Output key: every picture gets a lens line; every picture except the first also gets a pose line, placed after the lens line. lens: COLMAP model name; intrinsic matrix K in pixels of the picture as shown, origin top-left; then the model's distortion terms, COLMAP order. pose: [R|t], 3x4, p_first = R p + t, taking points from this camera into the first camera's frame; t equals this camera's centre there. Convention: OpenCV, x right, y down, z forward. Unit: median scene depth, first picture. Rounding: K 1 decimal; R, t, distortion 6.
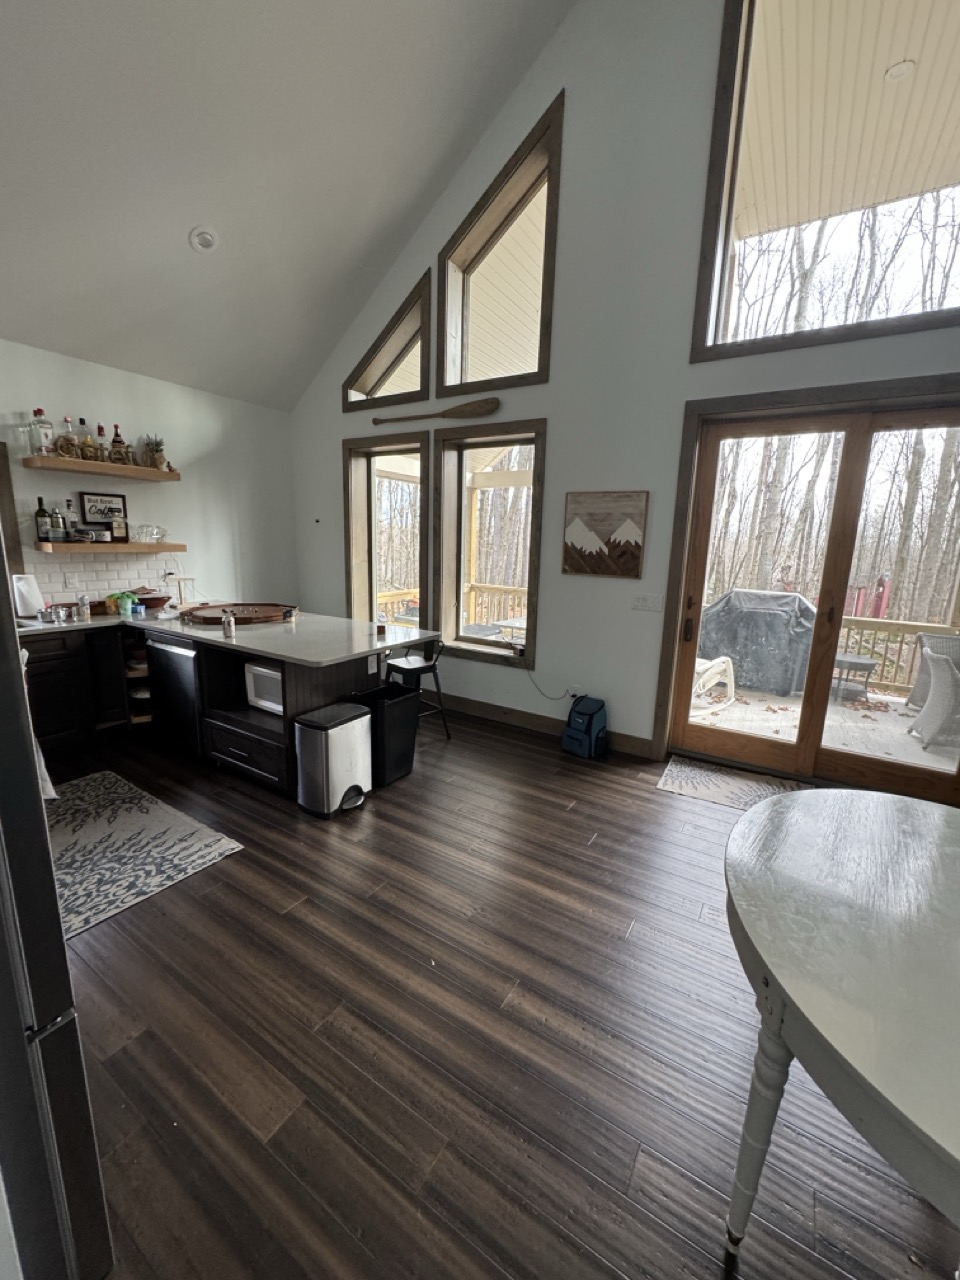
lens RADIAL K [[512.9, 0, 477.0], [0, 512.9, 640.6], [0, 0, 1]] dist [0.000515, -0.000004]
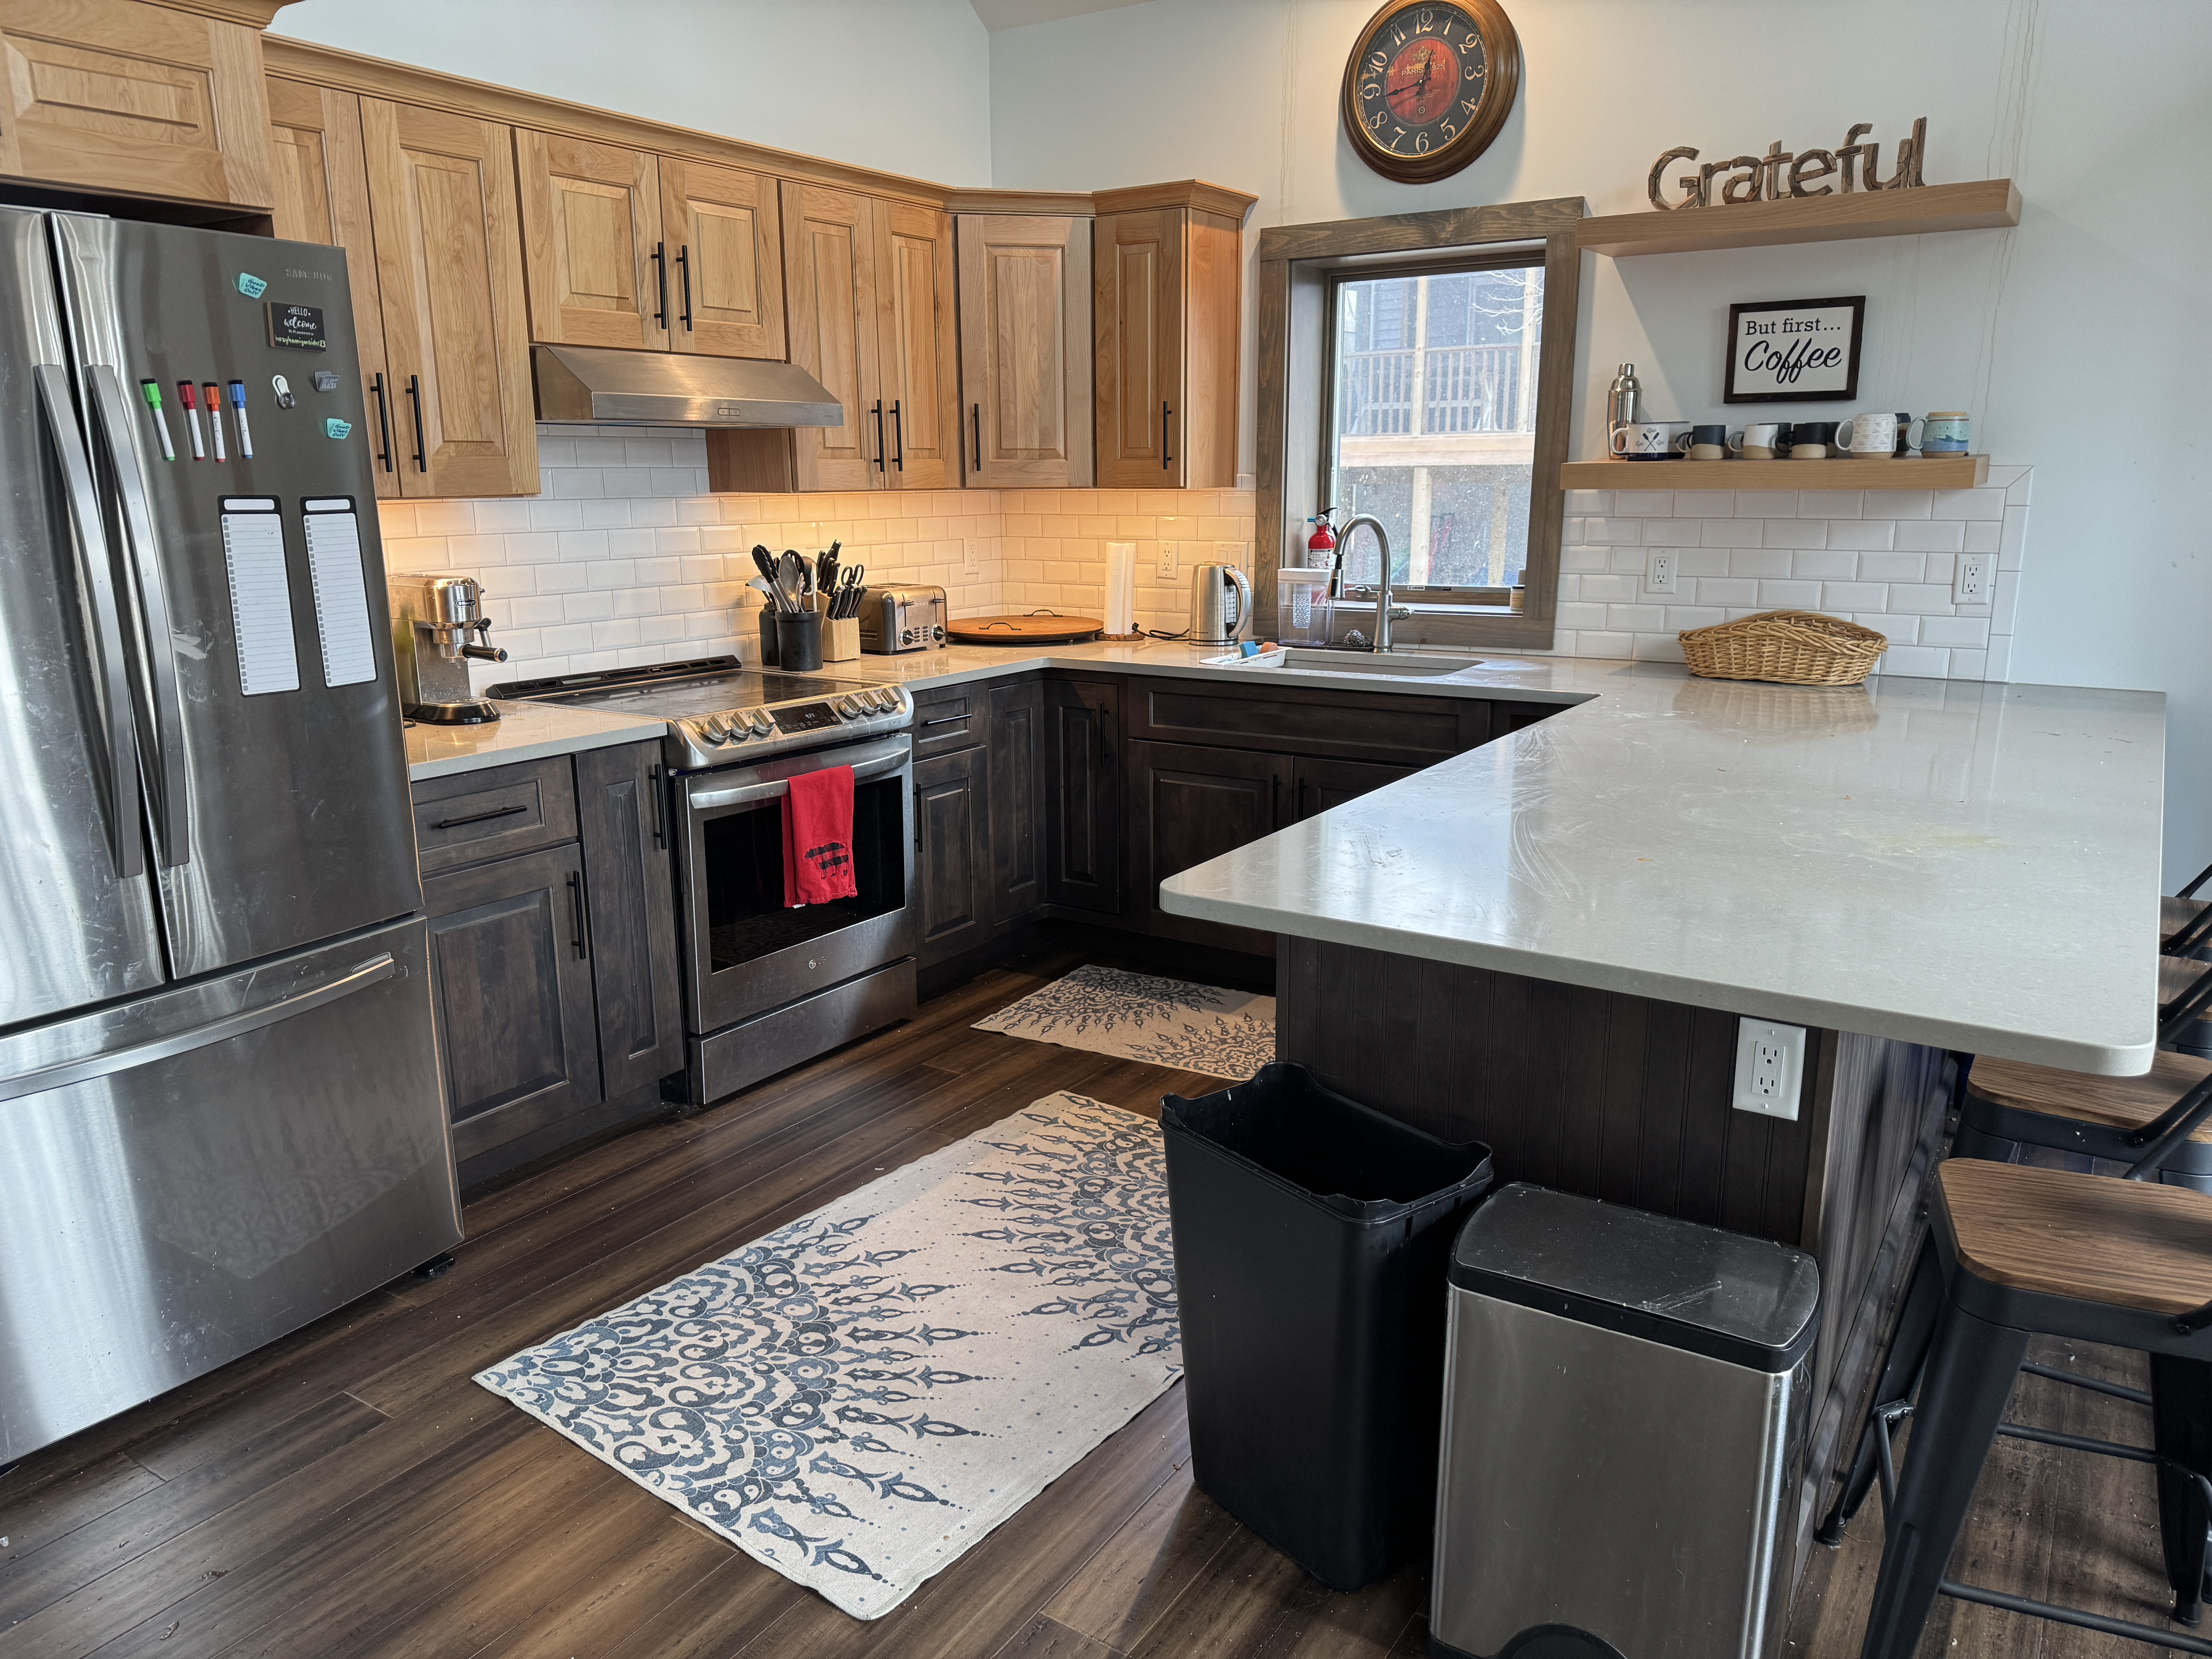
lens RADIAL K [[1521.9, 0, 1108.6], [0, 1521.9, 827.4], [0, 0, 1]] dist [0.000283, 0.000288]
pose [[-0.051891, 0.204101, -0.977574, 0.199194], [-0.207246, 0.955381, 0.210468, -0.187951], [0.976912, 0.213520, -0.007276, 1.161277]]
